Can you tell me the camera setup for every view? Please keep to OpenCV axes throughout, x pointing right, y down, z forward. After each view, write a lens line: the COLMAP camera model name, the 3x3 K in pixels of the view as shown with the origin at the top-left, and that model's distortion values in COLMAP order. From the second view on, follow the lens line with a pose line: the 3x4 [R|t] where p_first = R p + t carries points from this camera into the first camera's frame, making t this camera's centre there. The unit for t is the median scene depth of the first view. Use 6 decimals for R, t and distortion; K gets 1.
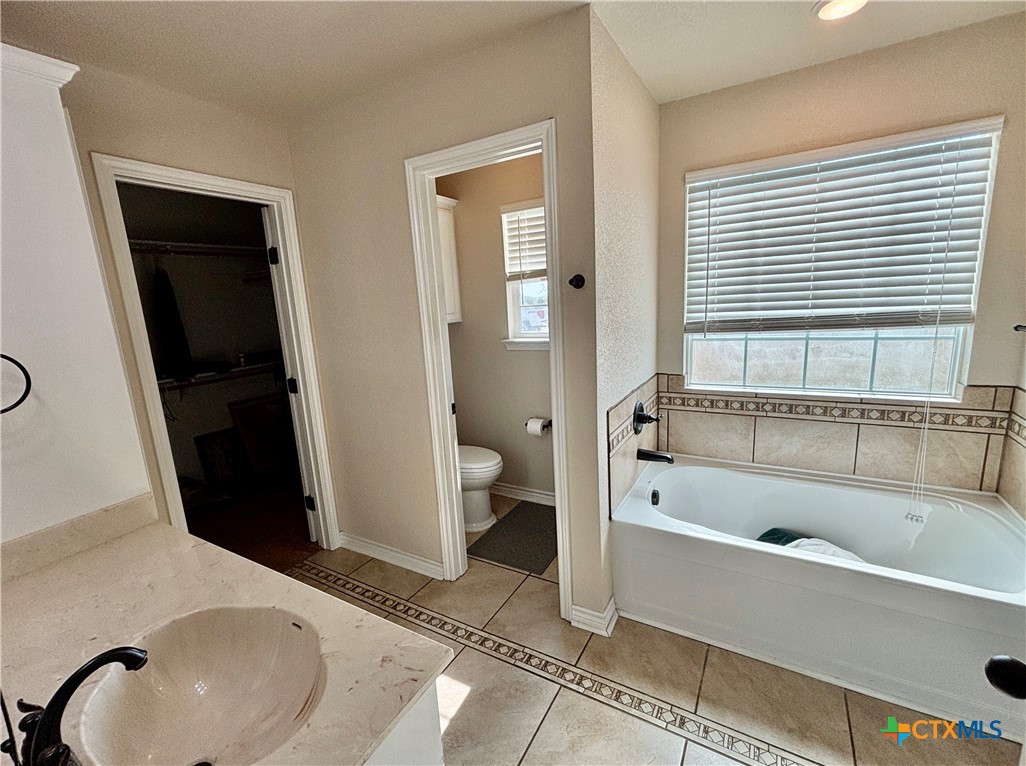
lens RADIAL K [[449.1, 0, 512.2], [0, 449.1, 381.9], [0, 0, 1]] dist [-0.002790, -0.000166]
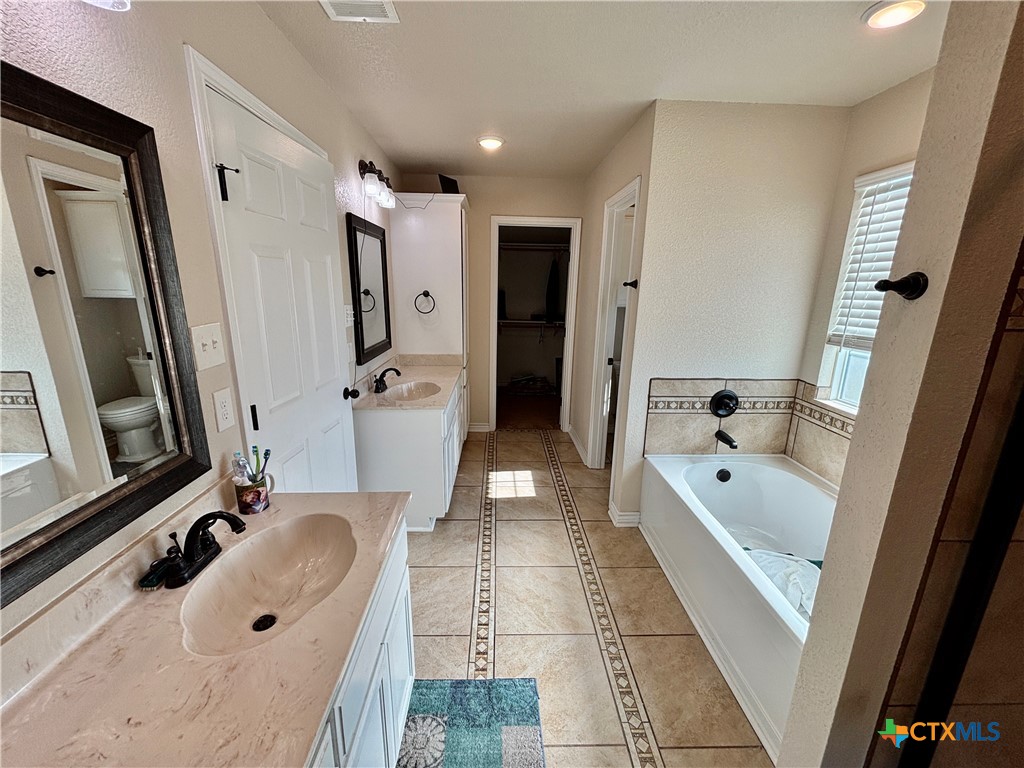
lens RADIAL K [[413.9, 0, 511.8], [0, 413.9, 385.7], [0, 0, 1]] dist [-0.000810, 0.000270]
pose [[0.530640, 0.264483, -0.805276, 0.773970], [-0.208585, 0.961600, 0.178378, -0.039498], [0.821531, 0.073314, 0.565431, -0.068313]]
